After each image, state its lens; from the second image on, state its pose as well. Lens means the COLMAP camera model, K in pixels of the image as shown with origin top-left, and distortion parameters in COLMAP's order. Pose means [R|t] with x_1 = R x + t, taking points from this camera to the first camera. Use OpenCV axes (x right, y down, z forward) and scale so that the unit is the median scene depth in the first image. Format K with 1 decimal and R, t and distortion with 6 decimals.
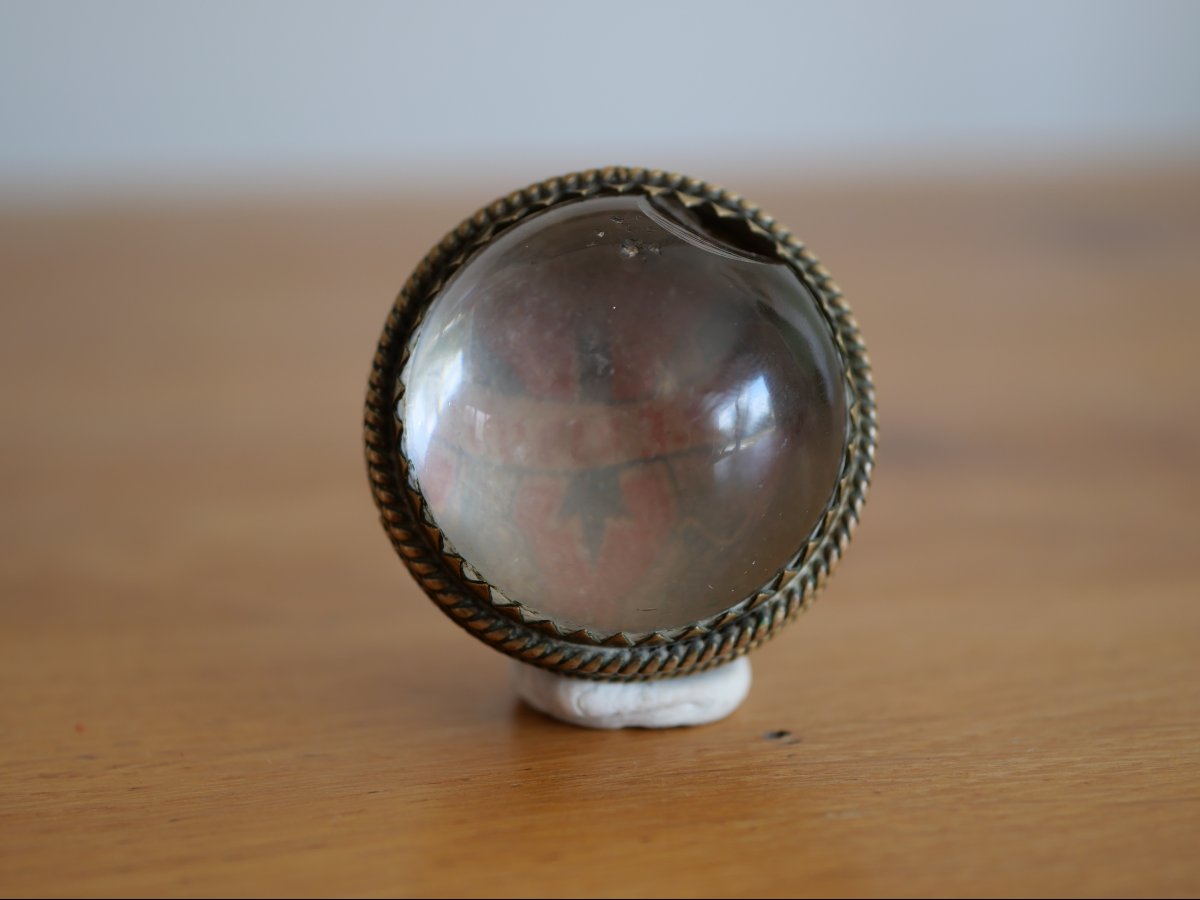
lens RADIAL K [[2105.8, 0, 573.2], [0, 2105.8, 423.5], [0, 0, 1]] dist [0.028214, 0.000000]
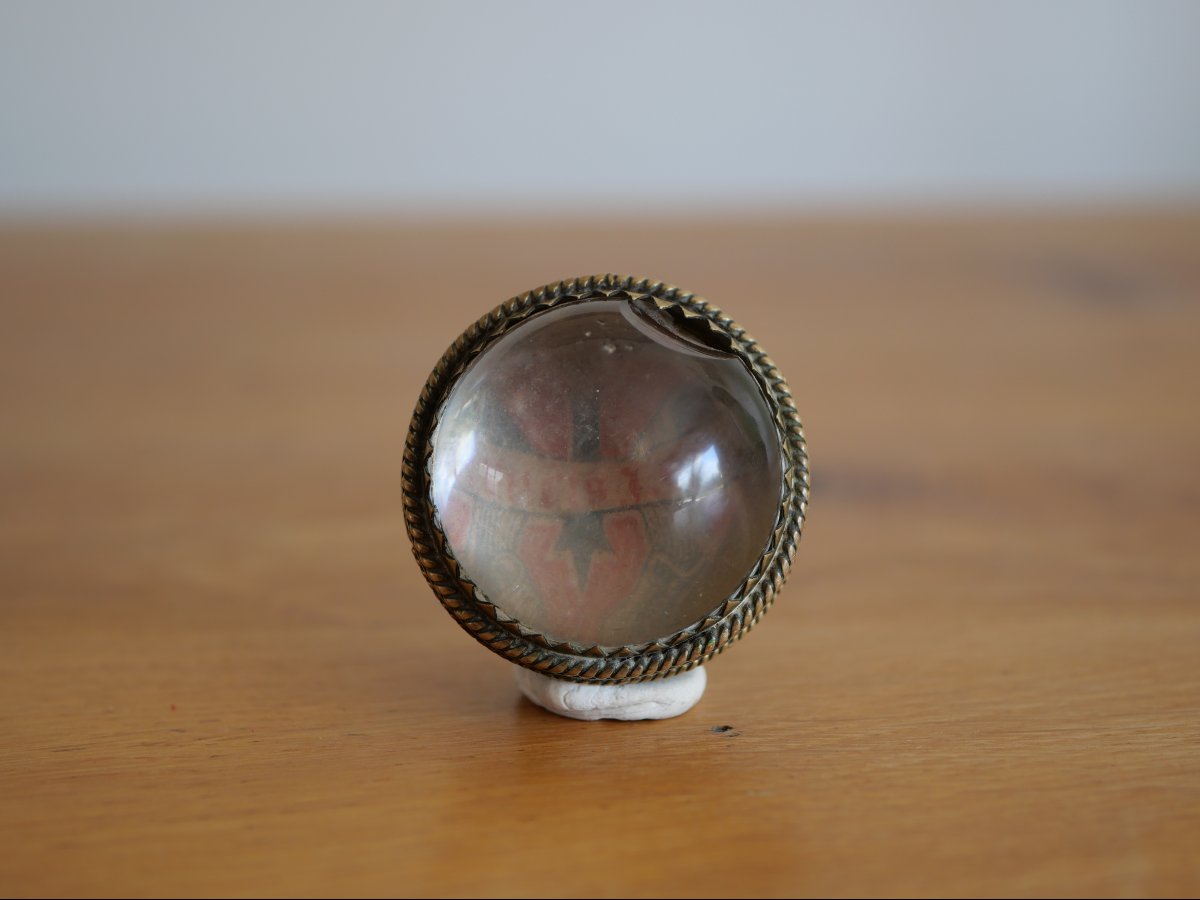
lens RADIAL K [[2105.8, 0, 601.6], [0, 2105.8, 451.3], [0, 0, 1]] dist [0.028214, 0.000000]
pose [[0.999252, 0.026285, -0.028381, 0.057156], [-0.025693, 0.999449, 0.021033, -0.044029], [0.028918, -0.020288, 0.999376, -0.263817]]
